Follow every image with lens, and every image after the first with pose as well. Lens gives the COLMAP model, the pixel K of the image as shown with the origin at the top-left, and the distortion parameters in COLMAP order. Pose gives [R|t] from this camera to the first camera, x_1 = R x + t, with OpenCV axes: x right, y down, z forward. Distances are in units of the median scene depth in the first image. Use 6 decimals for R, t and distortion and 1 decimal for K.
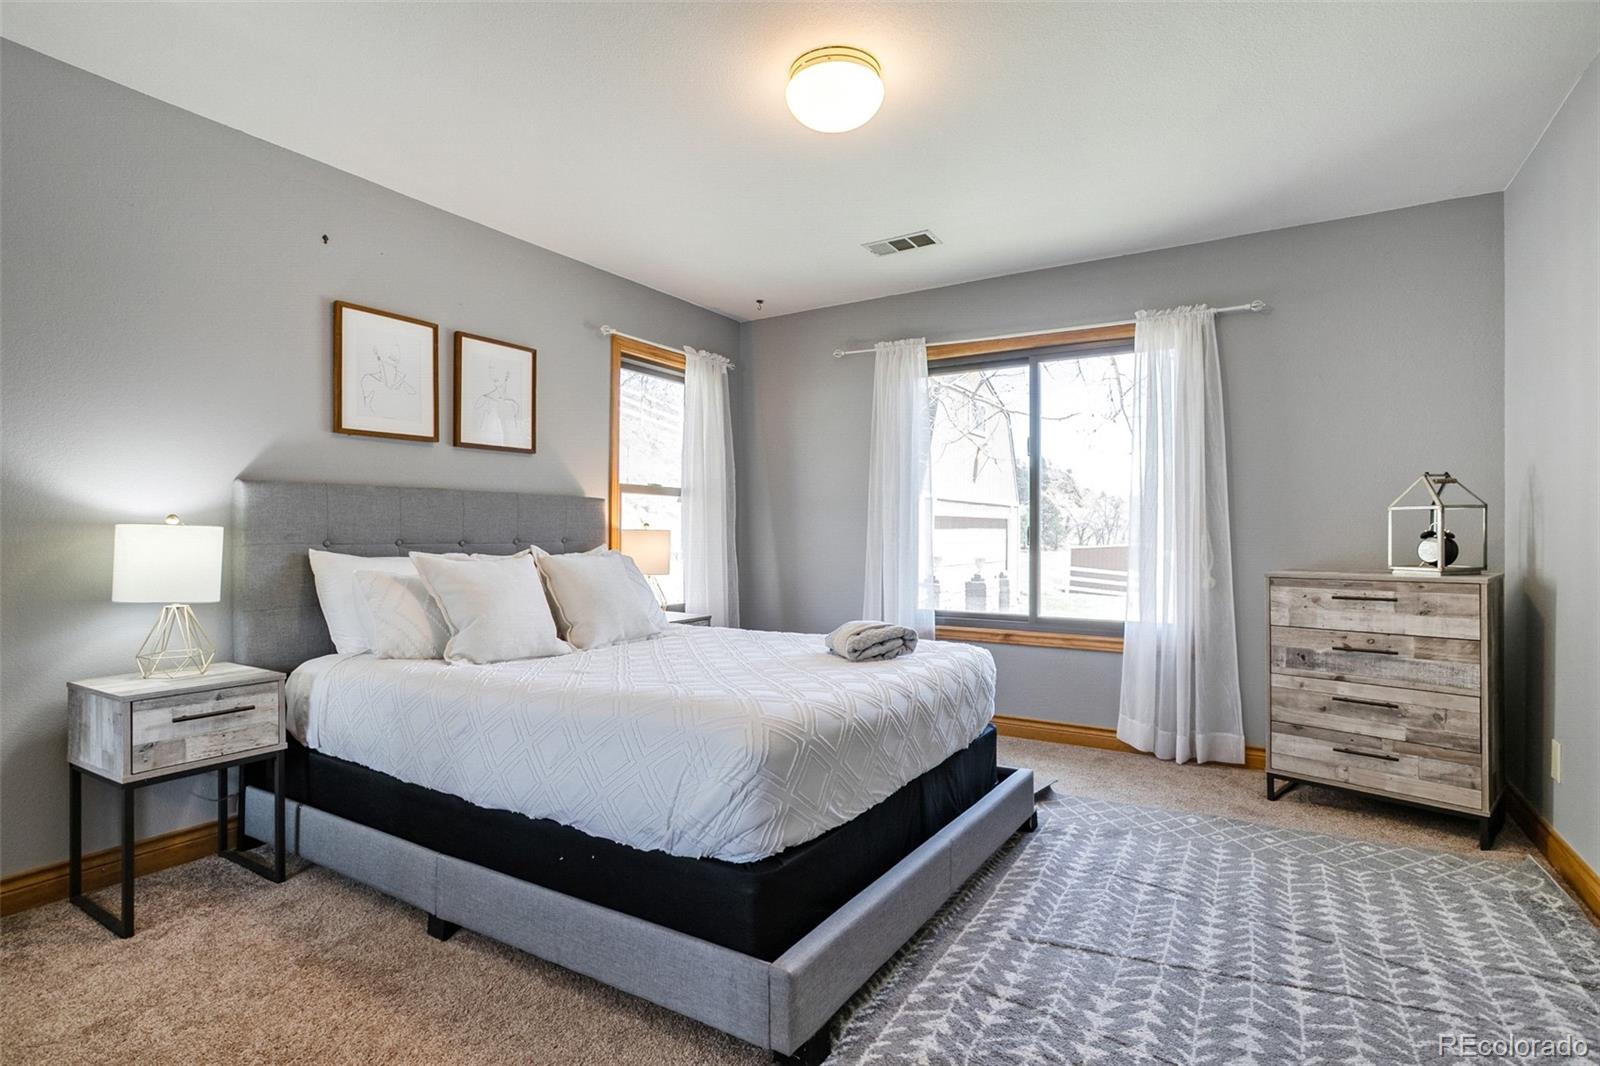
lens RADIAL K [[759.2, 0, 800.0], [0, 759.2, 533.0], [0, 0, 1]] dist [-0.039258, 0.023034]
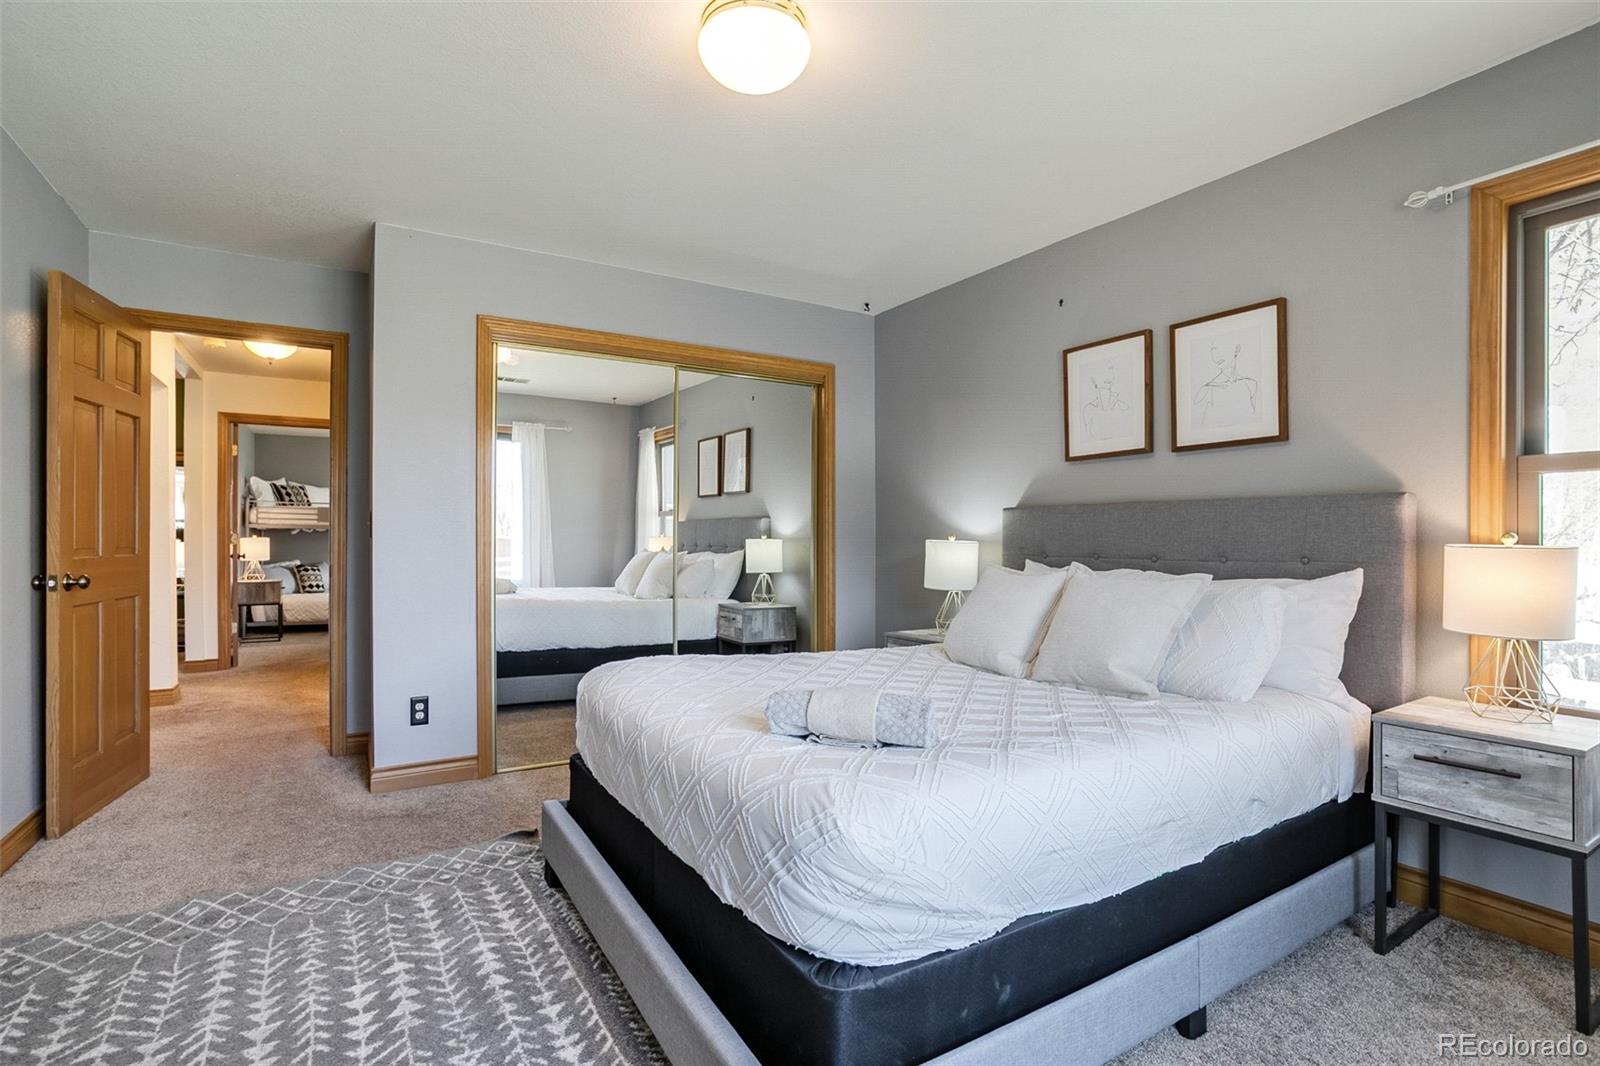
lens RADIAL K [[759.2, 0, 800.0], [0, 759.2, 533.0], [0, 0, 1]] dist [-0.039258, 0.023034]
pose [[-0.435044, -0.002695, -0.900405, 0.912243], [0.004464, 0.999977, -0.005149, -0.023974], [0.900398, -0.006259, -0.435022, 1.607246]]
